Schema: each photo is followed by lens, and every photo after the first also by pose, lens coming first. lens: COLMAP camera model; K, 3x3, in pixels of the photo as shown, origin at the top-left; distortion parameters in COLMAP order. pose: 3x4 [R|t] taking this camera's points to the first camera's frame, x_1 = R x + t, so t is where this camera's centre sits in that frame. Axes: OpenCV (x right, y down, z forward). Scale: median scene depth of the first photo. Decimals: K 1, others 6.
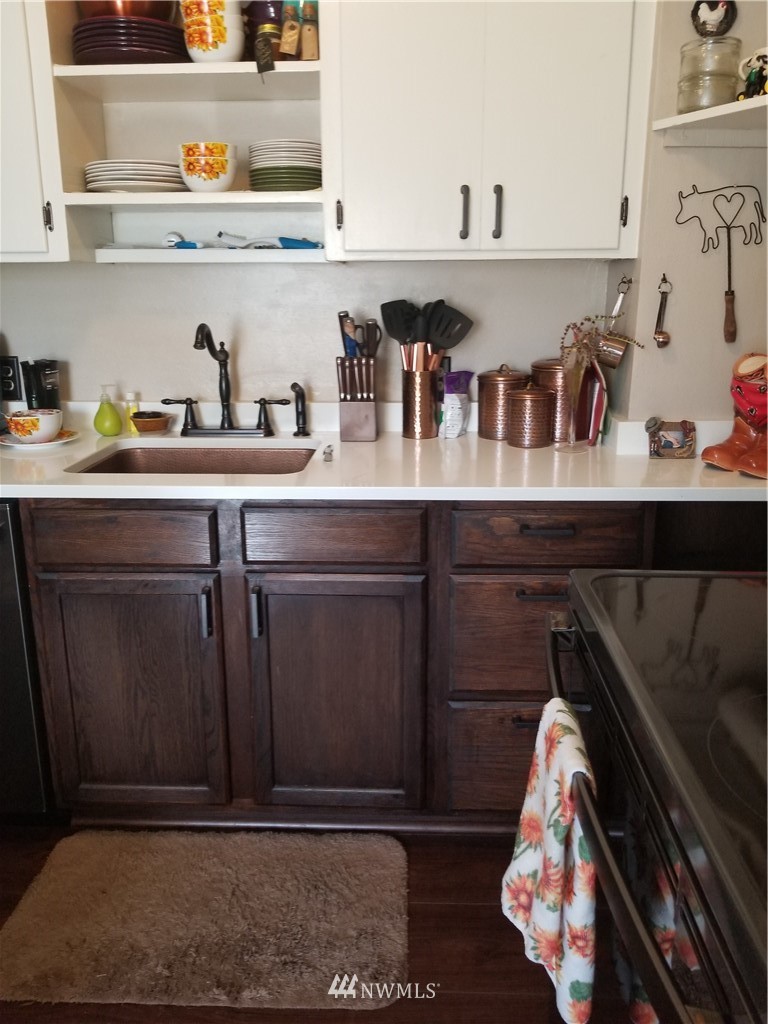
lens RADIAL K [[808.5, 0, 386.1], [0, 808.5, 493.1], [0, 0, 1]] dist [0.066026, -0.100345]
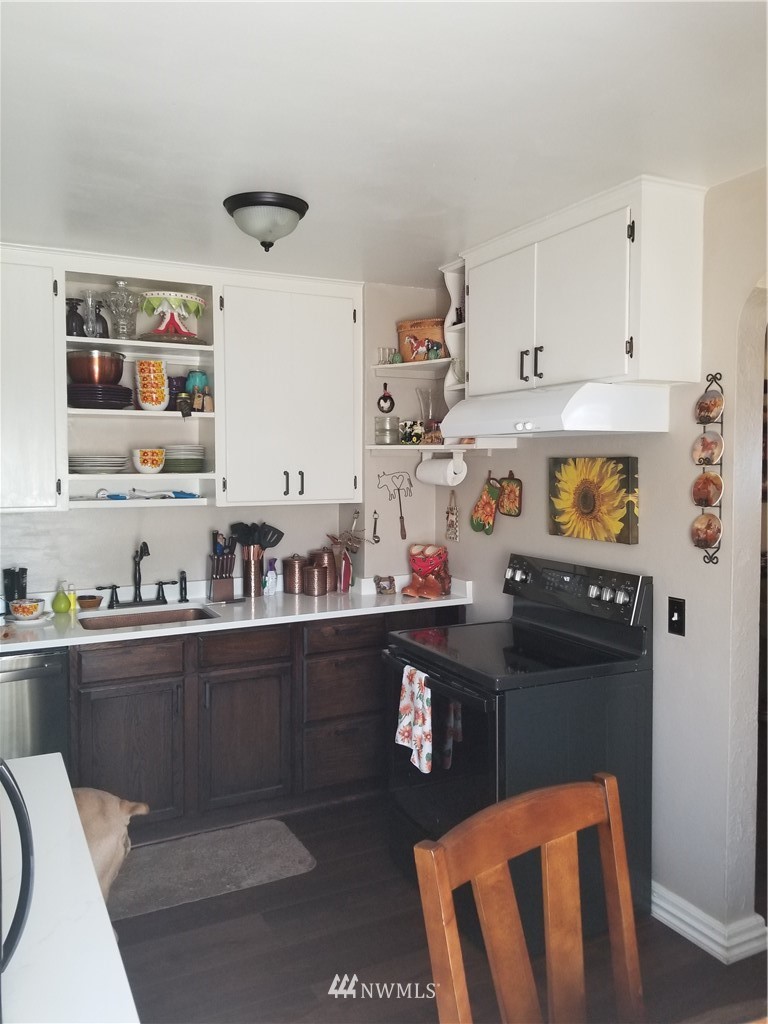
lens RADIAL K [[776.1, 0, 409.1], [0, 776.1, 493.3], [0, 0, 1]] dist [0.006516, -0.001314]
pose [[0.864103, -0.017192, 0.503021, -0.611448], [0.126478, 0.974764, -0.183954, 0.079988], [-0.487164, 0.222576, 0.844471, -0.791718]]
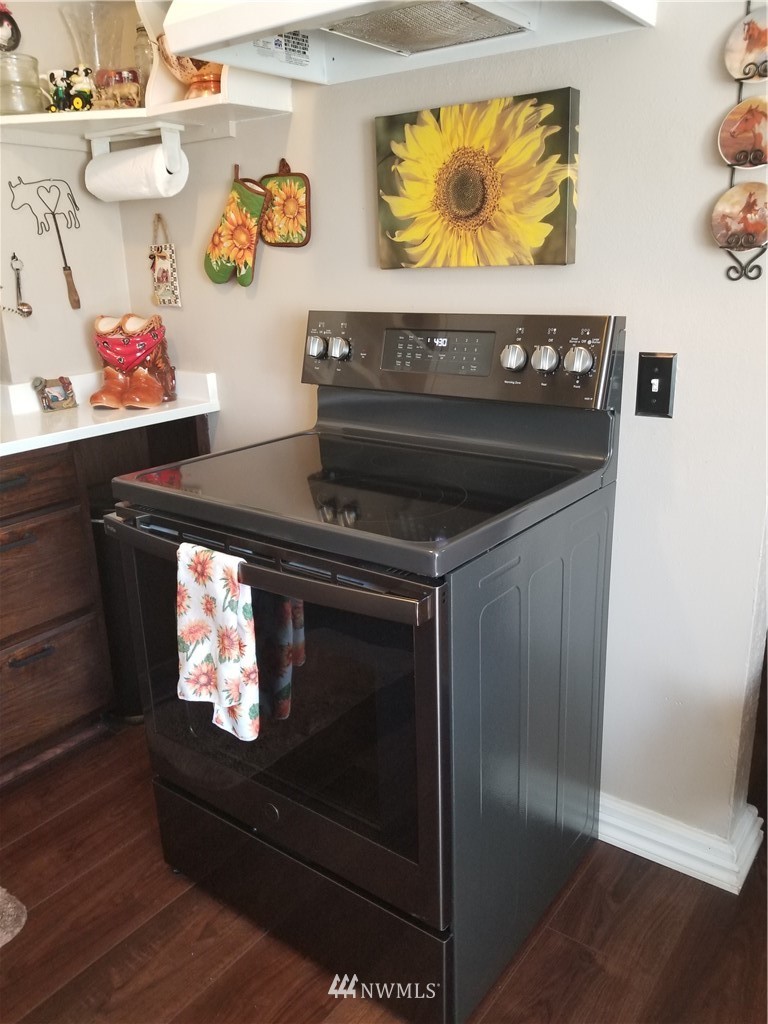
lens RADIAL K [[798.8, 0, 392.3], [0, 798.8, 500.1], [0, 0, 1]] dist [0.118610, -0.182812]
pose [[0.568424, -0.254407, 0.782414, -0.338954], [0.235903, 0.961458, 0.141241, 0.031669], [-0.788190, 0.104289, 0.606531, -0.086277]]
